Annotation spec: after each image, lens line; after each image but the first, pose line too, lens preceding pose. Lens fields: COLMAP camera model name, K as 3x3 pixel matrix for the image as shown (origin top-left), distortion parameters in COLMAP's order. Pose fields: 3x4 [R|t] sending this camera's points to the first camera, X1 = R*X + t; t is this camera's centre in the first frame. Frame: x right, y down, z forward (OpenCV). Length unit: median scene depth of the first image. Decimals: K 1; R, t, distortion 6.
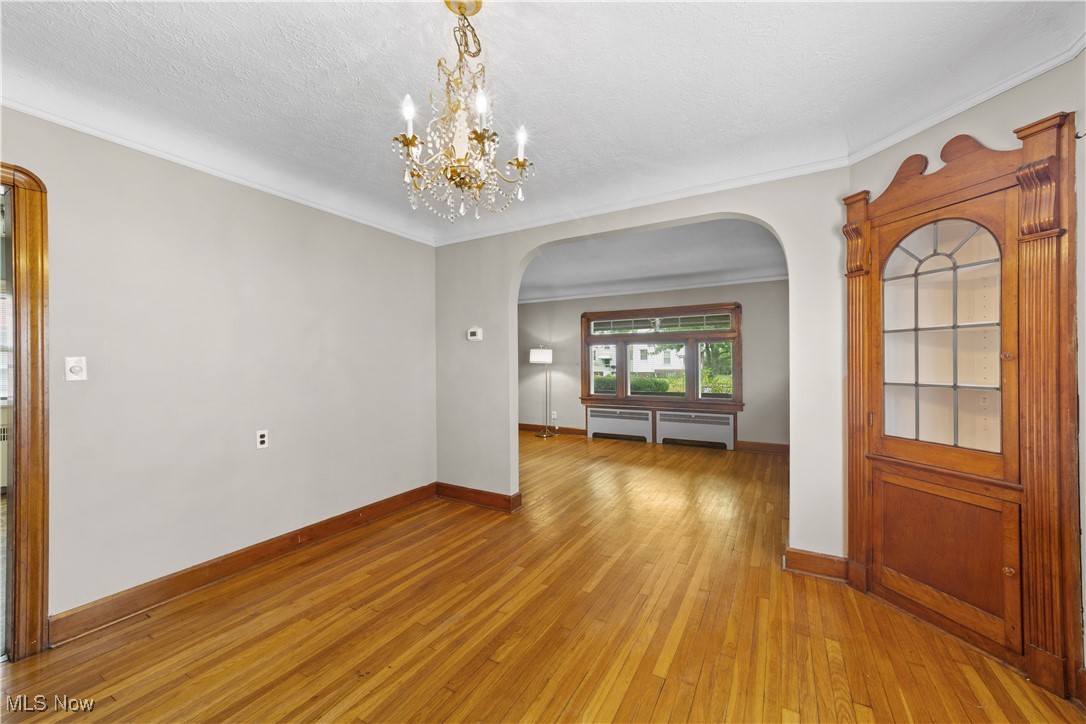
lens RADIAL K [[416.3, 0, 543.0], [0, 416.3, 362.0], [0, 0, 1]] dist [-0.003071, 0.000000]
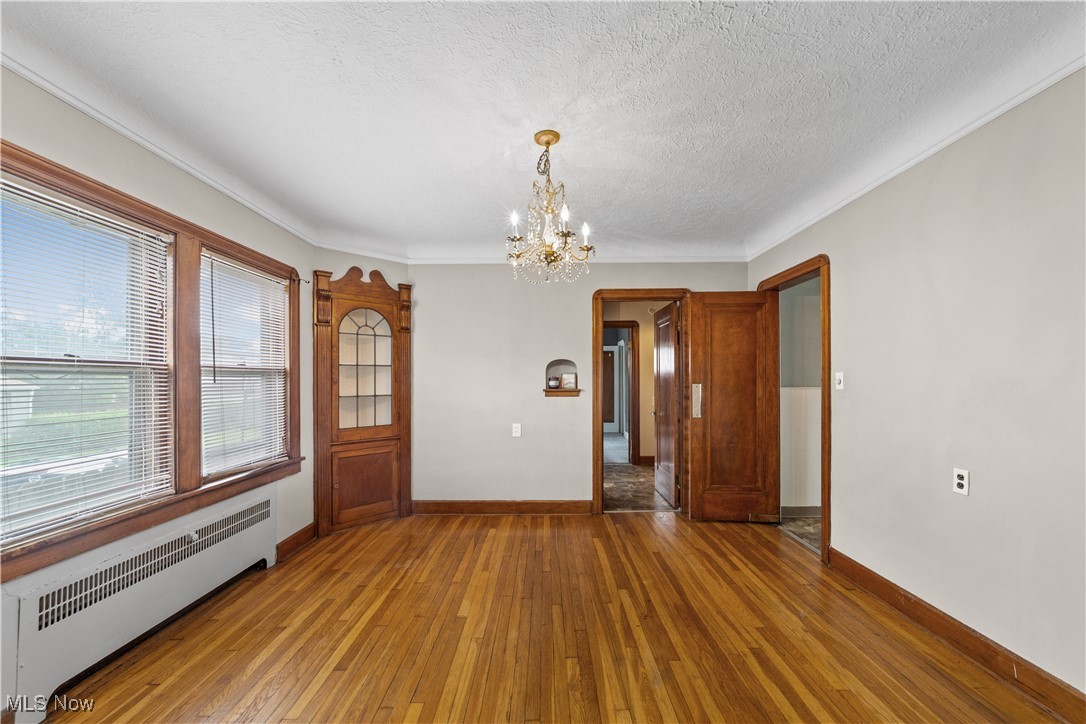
lens RADIAL K [[421.7, 0, 545.5], [0, 421.7, 379.2], [0, 0, 1]] dist [-0.007361, 0.000525]
pose [[-0.865540, 0.011196, -0.500715, 0.373803], [0.012899, 0.999917, 0.000062, -0.002631], [0.500674, -0.006405, -0.865612, 1.495653]]
